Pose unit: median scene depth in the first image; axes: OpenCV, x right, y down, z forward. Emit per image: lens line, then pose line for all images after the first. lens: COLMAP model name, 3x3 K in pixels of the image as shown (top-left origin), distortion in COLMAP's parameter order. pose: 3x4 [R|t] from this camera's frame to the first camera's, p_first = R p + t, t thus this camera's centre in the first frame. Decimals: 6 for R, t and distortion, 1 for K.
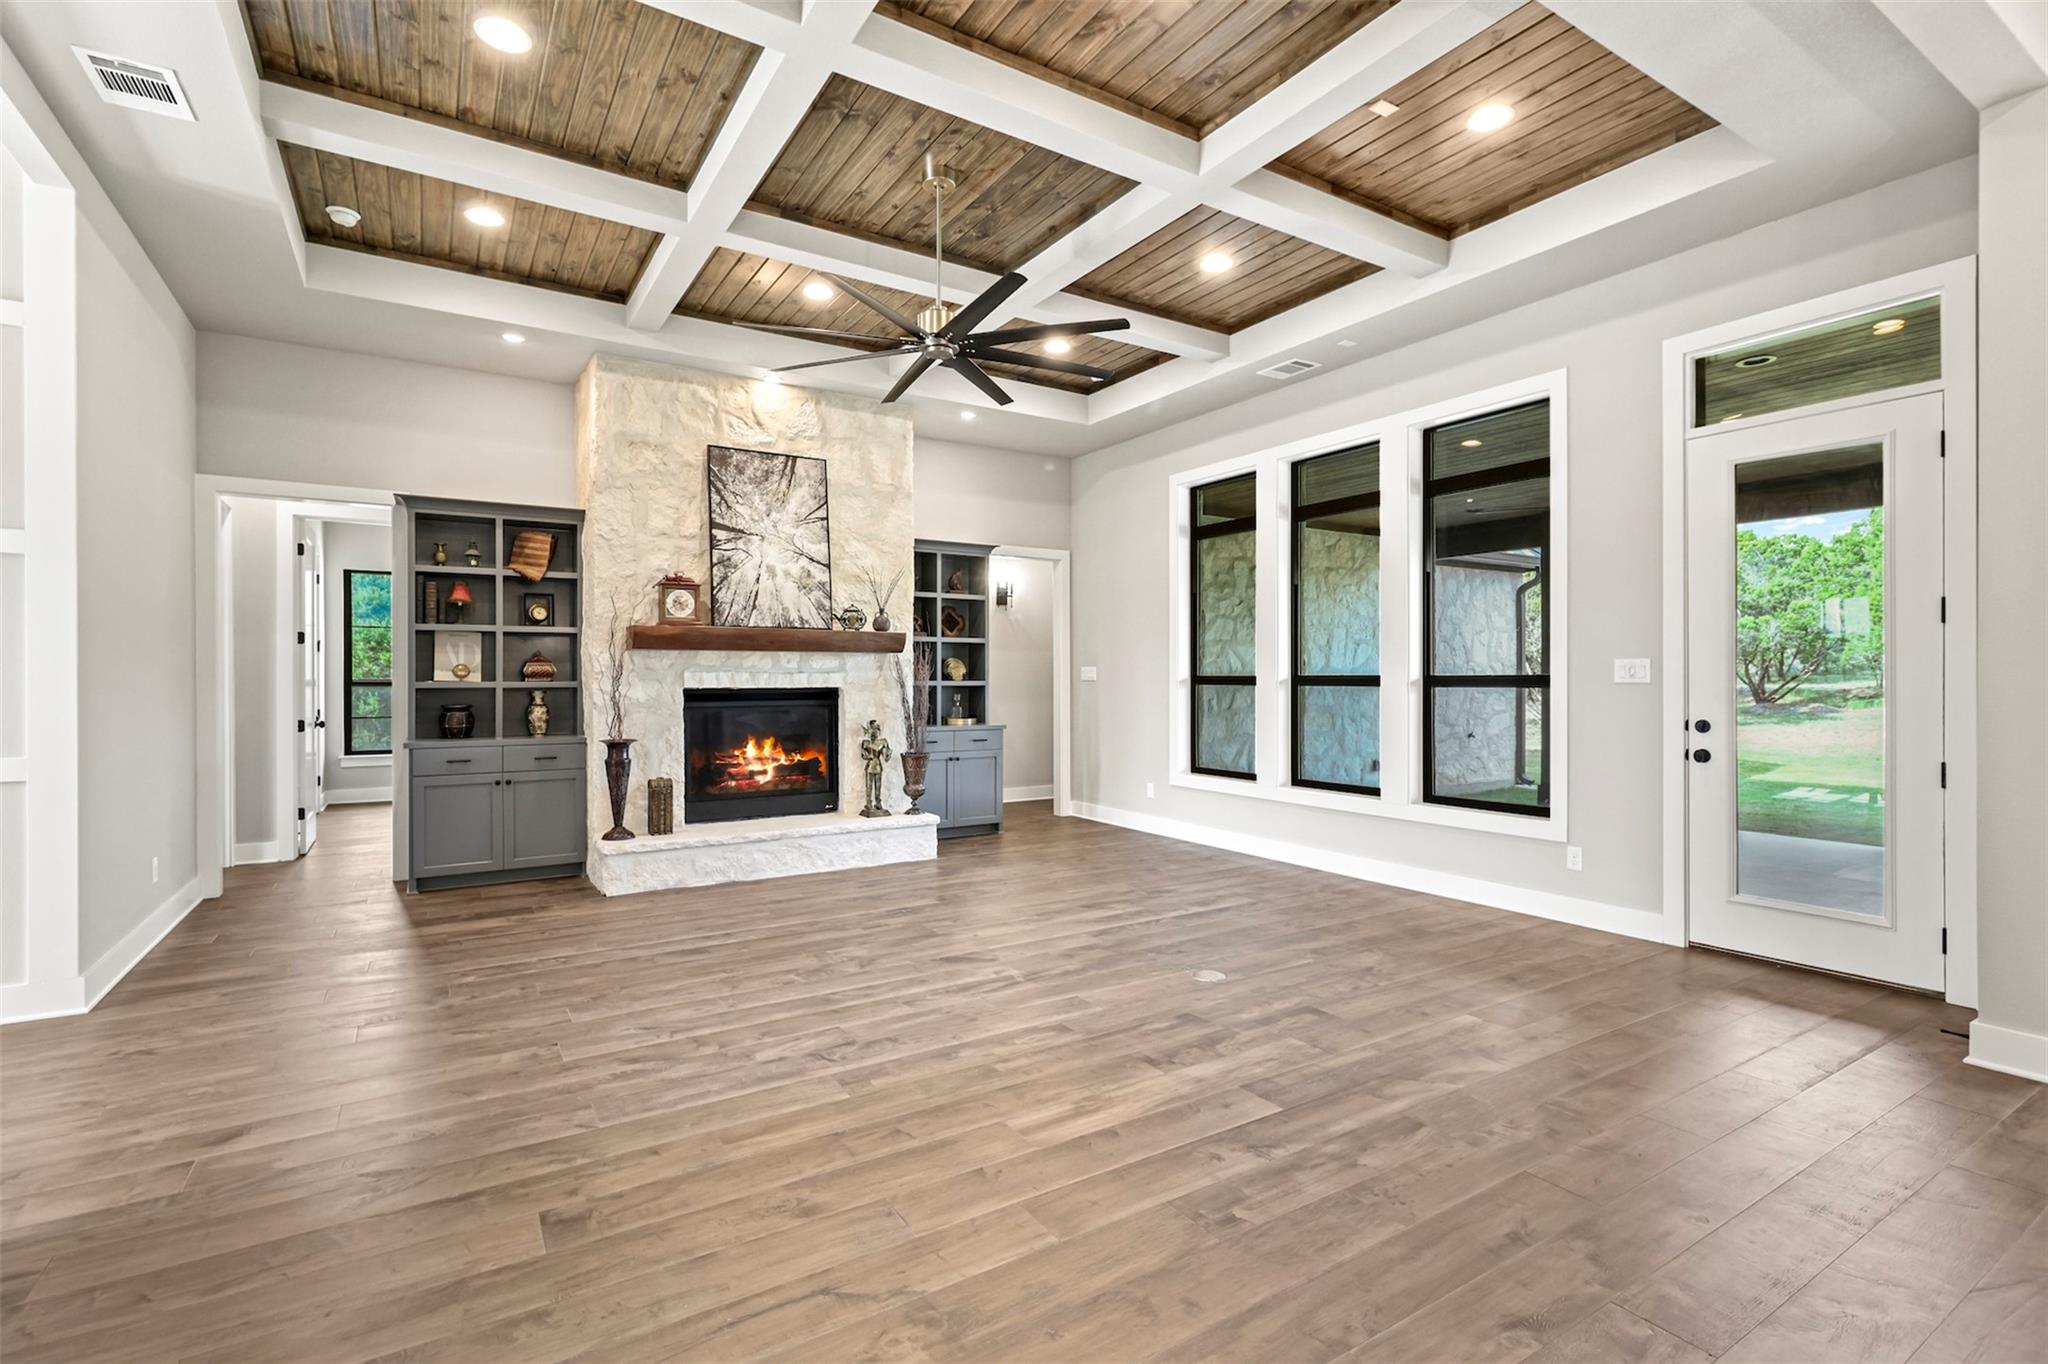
lens RADIAL K [[950.5, 0, 1040.1], [0, 950.5, 673.0], [0, 0, 1]] dist [0.000434, -0.001438]
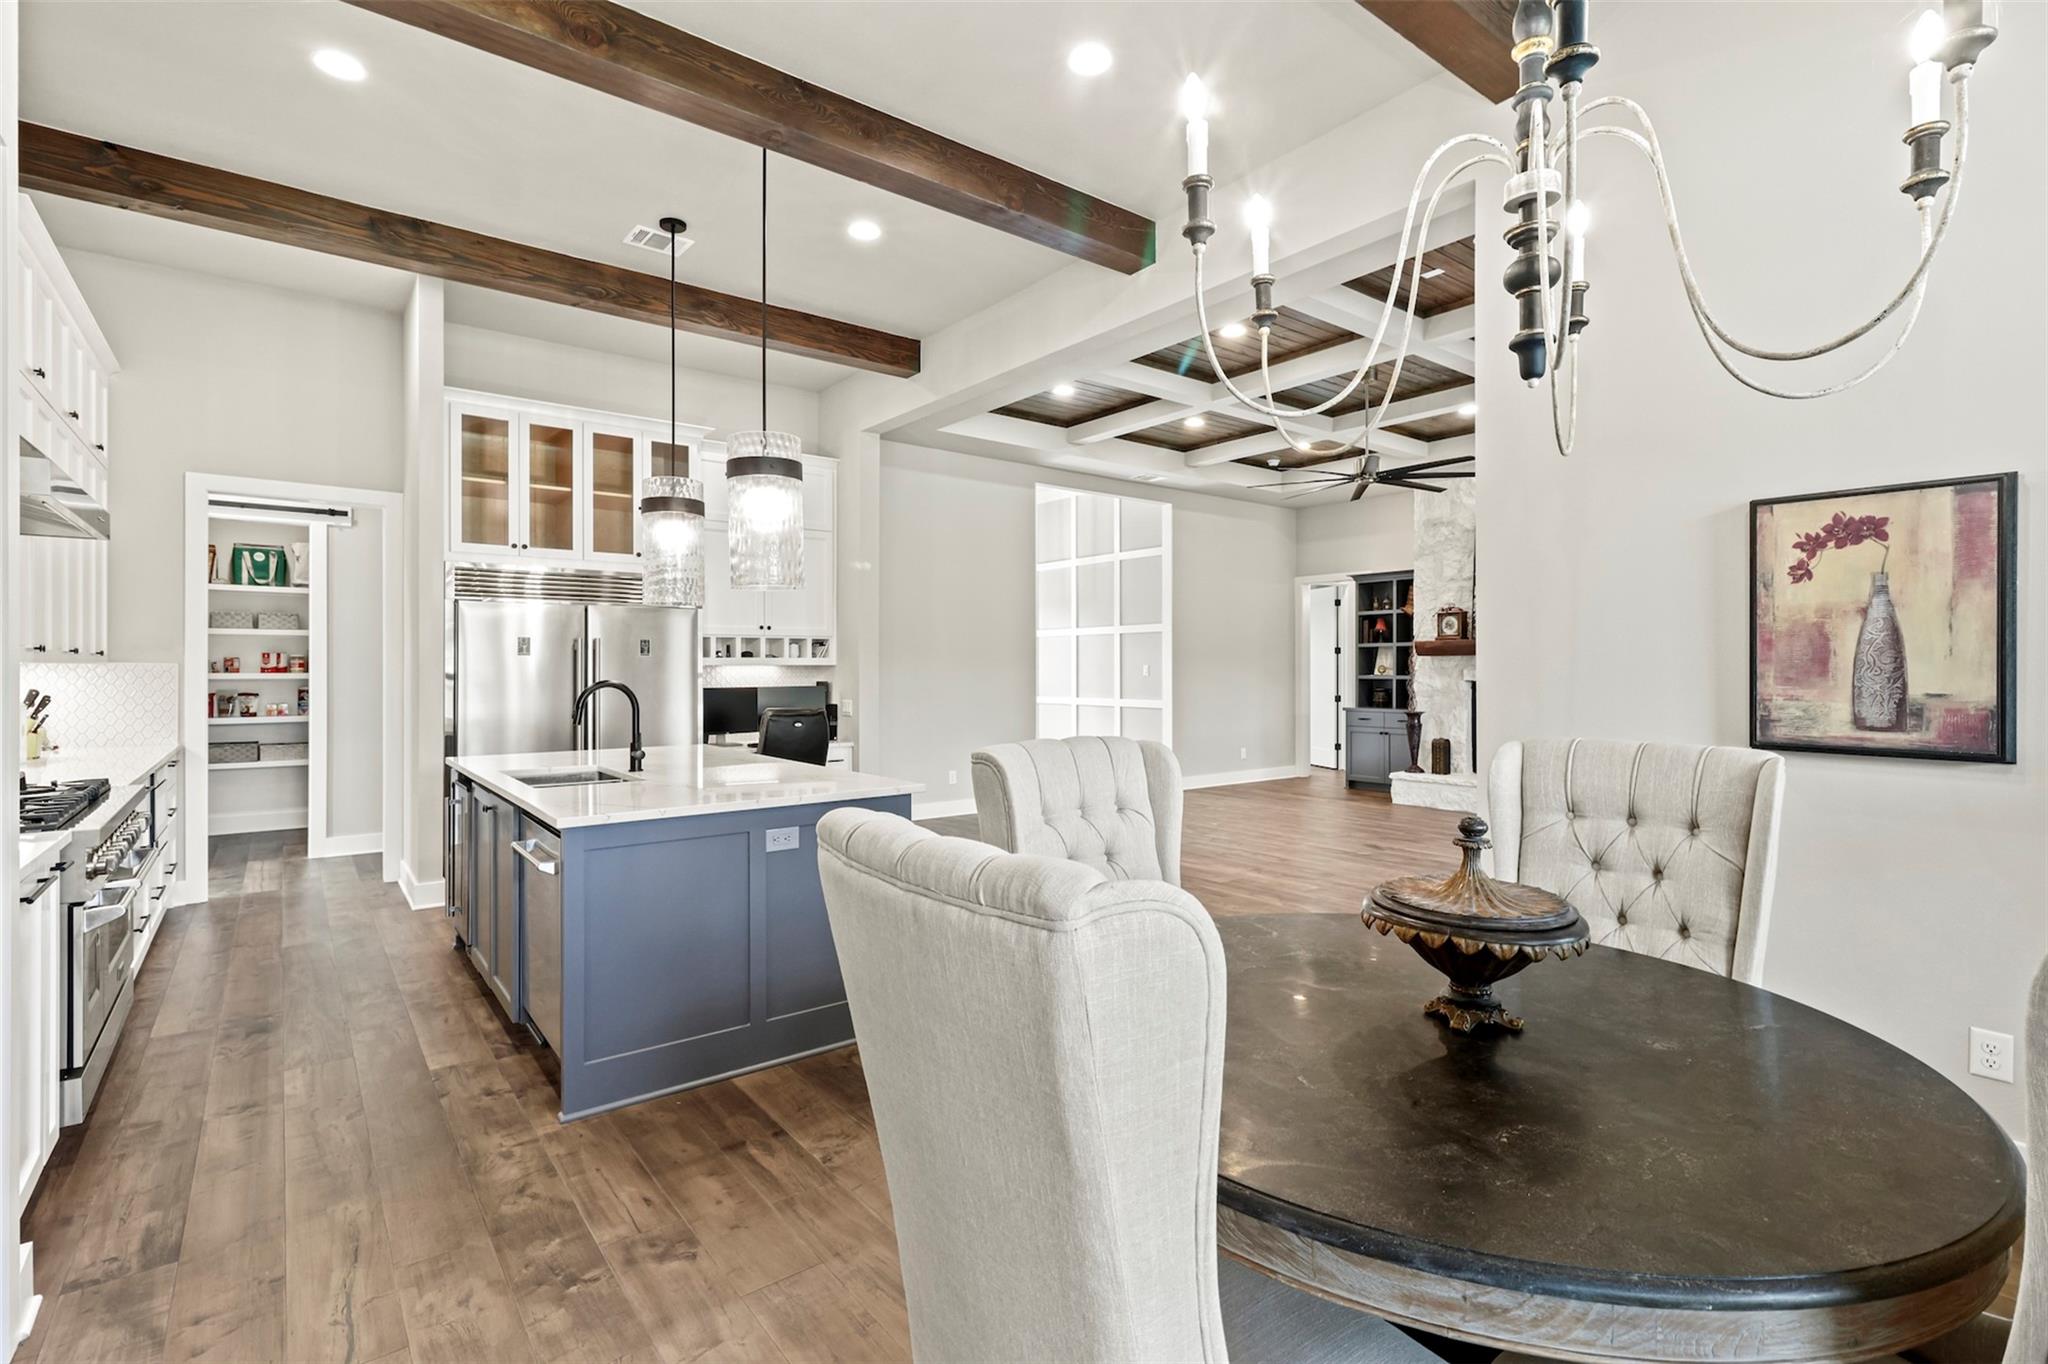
lens RADIAL K [[950.5, 0, 1041.7], [0, 950.5, 679.3], [0, 0, 1]] dist [0.000434, -0.001438]
pose [[0.098504, 0.006416, -0.995116, 1.628690], [0.006810, 0.999951, 0.007121, -0.001864], [0.995113, -0.007478, 0.098455, 0.297908]]
